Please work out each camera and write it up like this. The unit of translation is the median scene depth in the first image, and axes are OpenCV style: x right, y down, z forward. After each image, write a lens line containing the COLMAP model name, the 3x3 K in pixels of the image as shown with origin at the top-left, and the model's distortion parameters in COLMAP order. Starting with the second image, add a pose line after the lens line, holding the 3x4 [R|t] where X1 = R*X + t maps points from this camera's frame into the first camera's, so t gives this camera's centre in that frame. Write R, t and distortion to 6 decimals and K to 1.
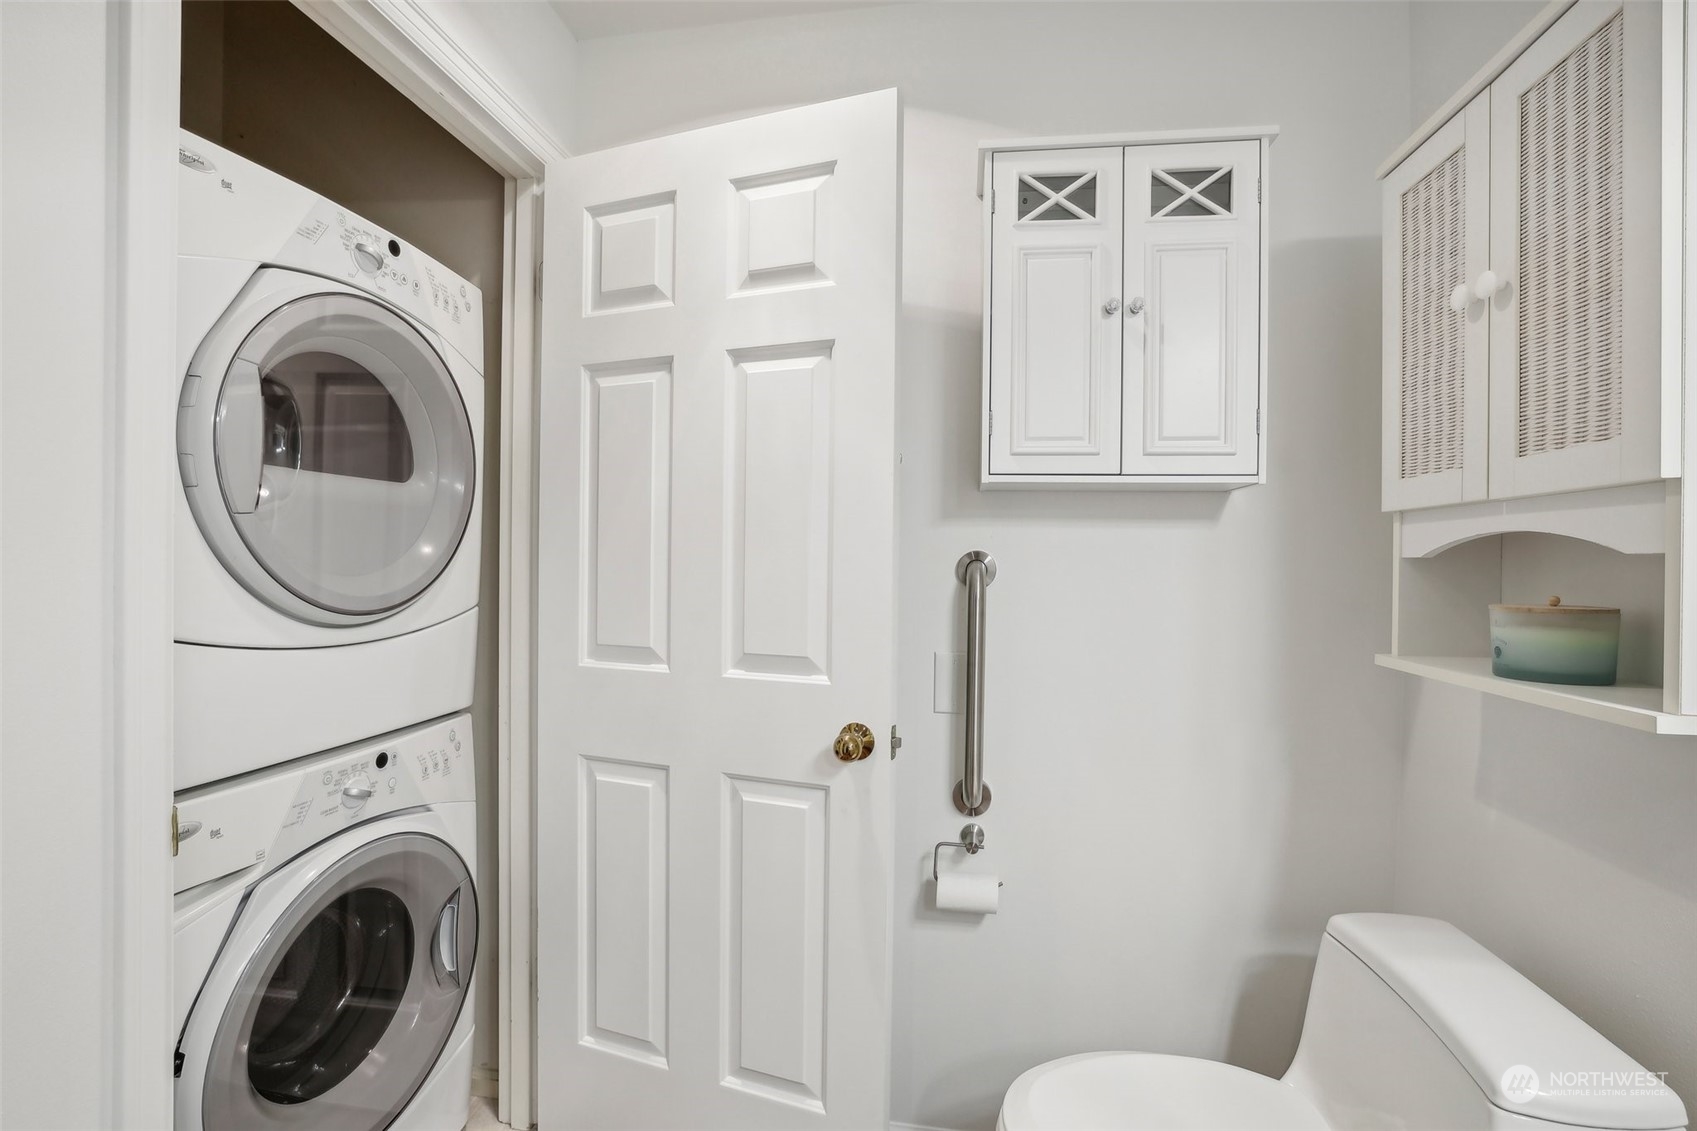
lens RADIAL K [[754.2, 0, 832.2], [0, 754.2, 563.3], [0, 0, 1]] dist [-0.037804, 0.010838]
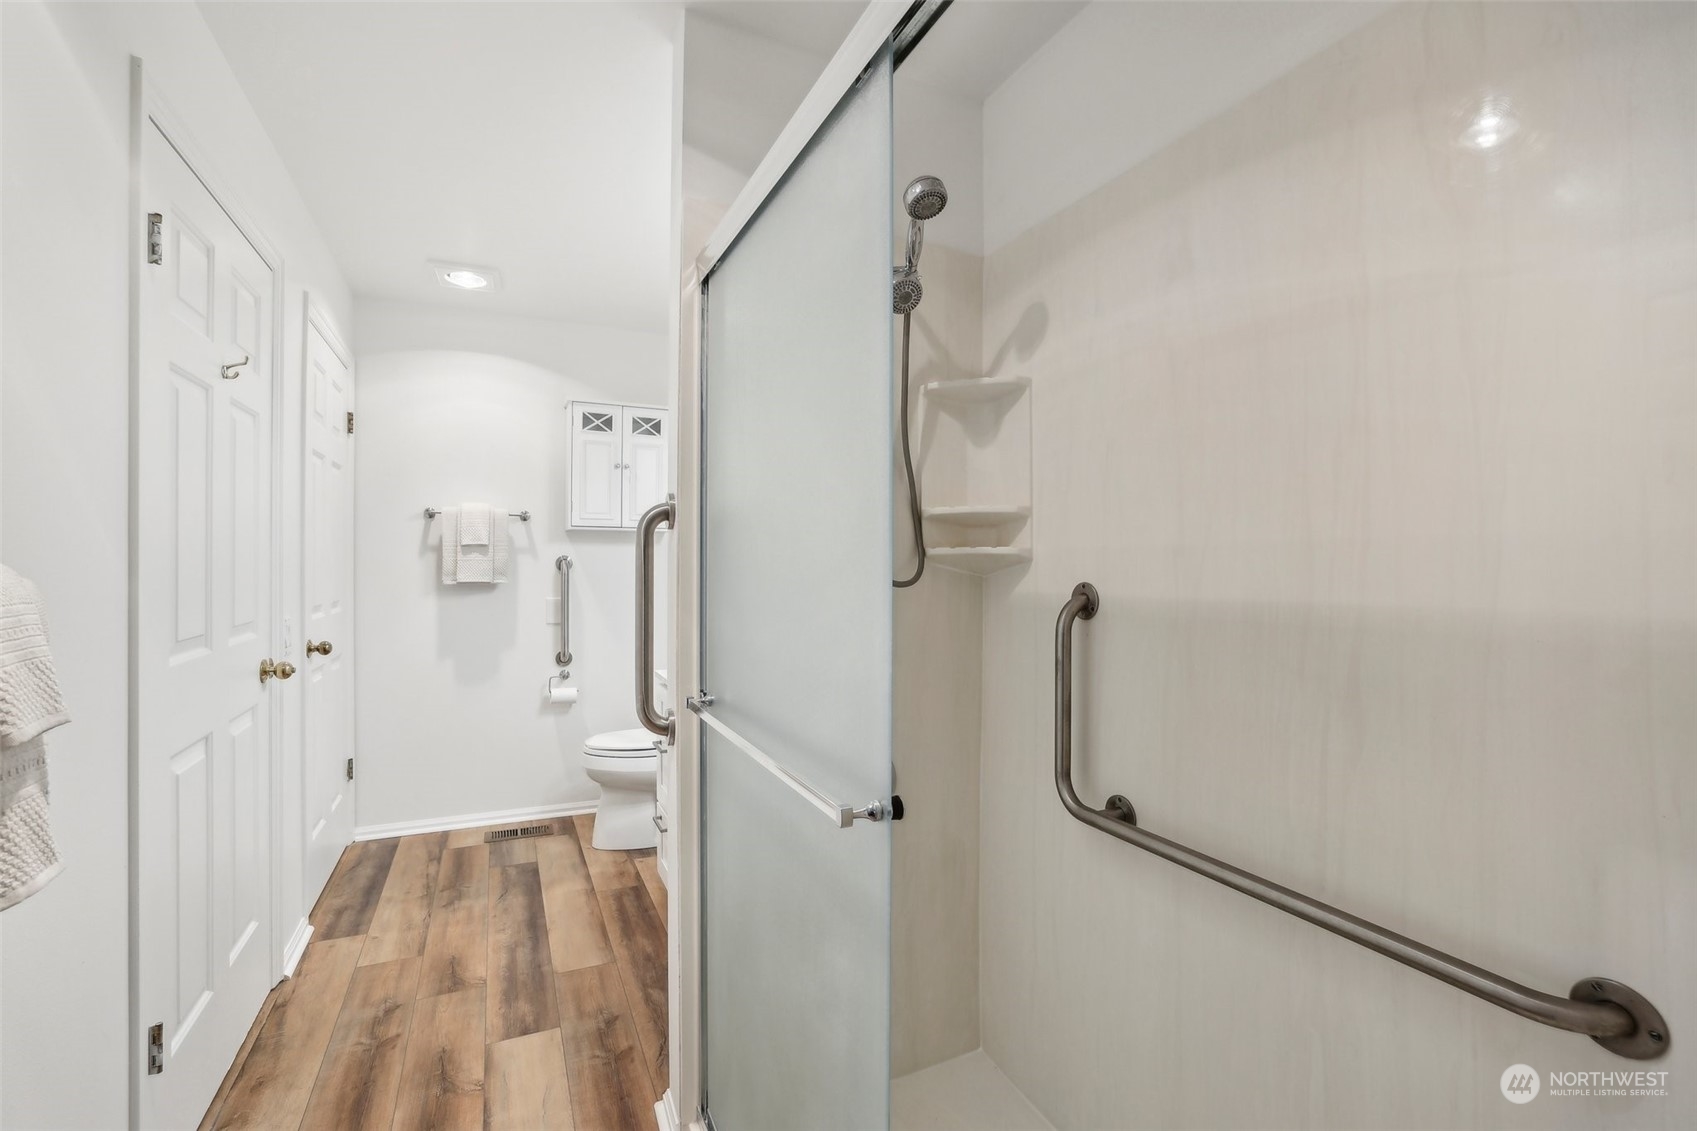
lens RADIAL K [[754.2, 0, 852.8], [0, 754.2, 571.7], [0, 0, 1]] dist [-0.037804, 0.010838]
pose [[0.825783, -0.009236, 0.563912, -0.462587], [0.011640, 0.999932, -0.000669, 0.053073], [-0.563867, 0.007116, 0.825835, -1.727964]]
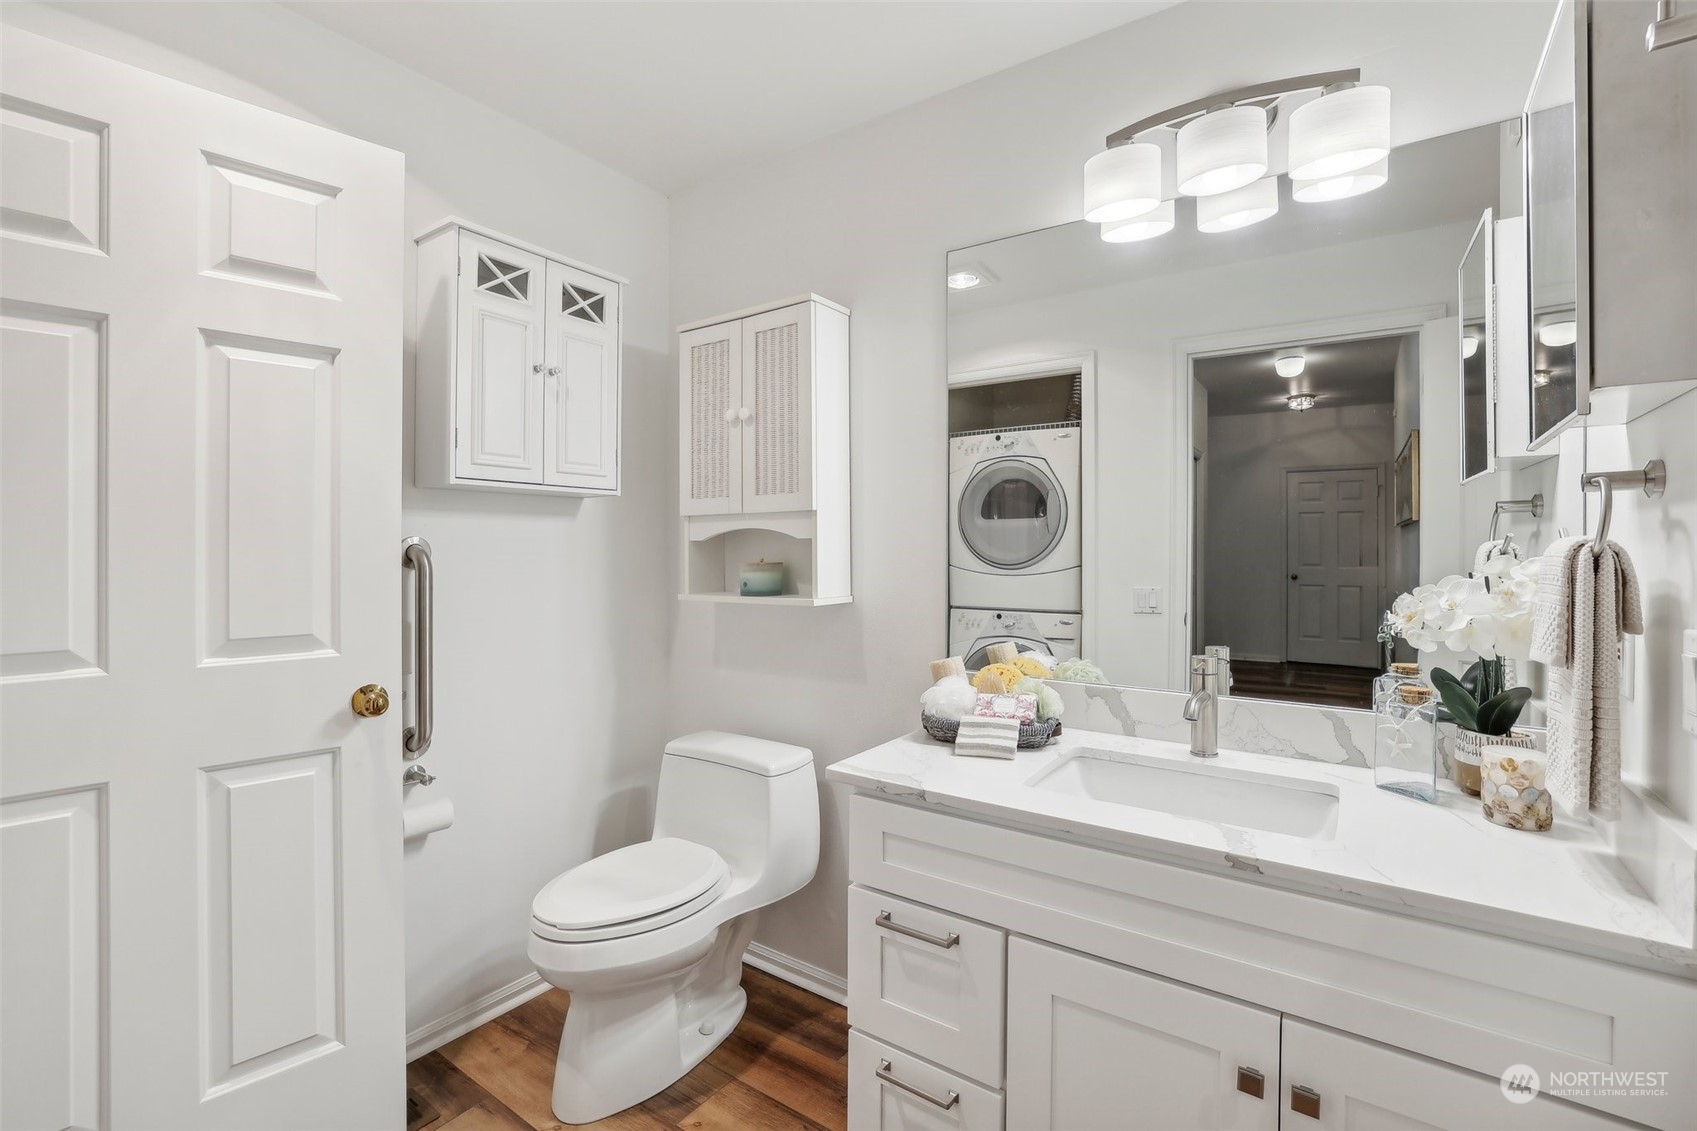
lens RADIAL K [[754.2, 0, 855.7], [0, 754.2, 548.6], [0, 0, 1]] dist [-0.037804, 0.010838]
pose [[0.435627, -0.011713, 0.900051, -0.660976], [0.013262, 0.999890, 0.006593, 0.004141], [-0.900029, 0.009065, 0.435735, -0.174828]]
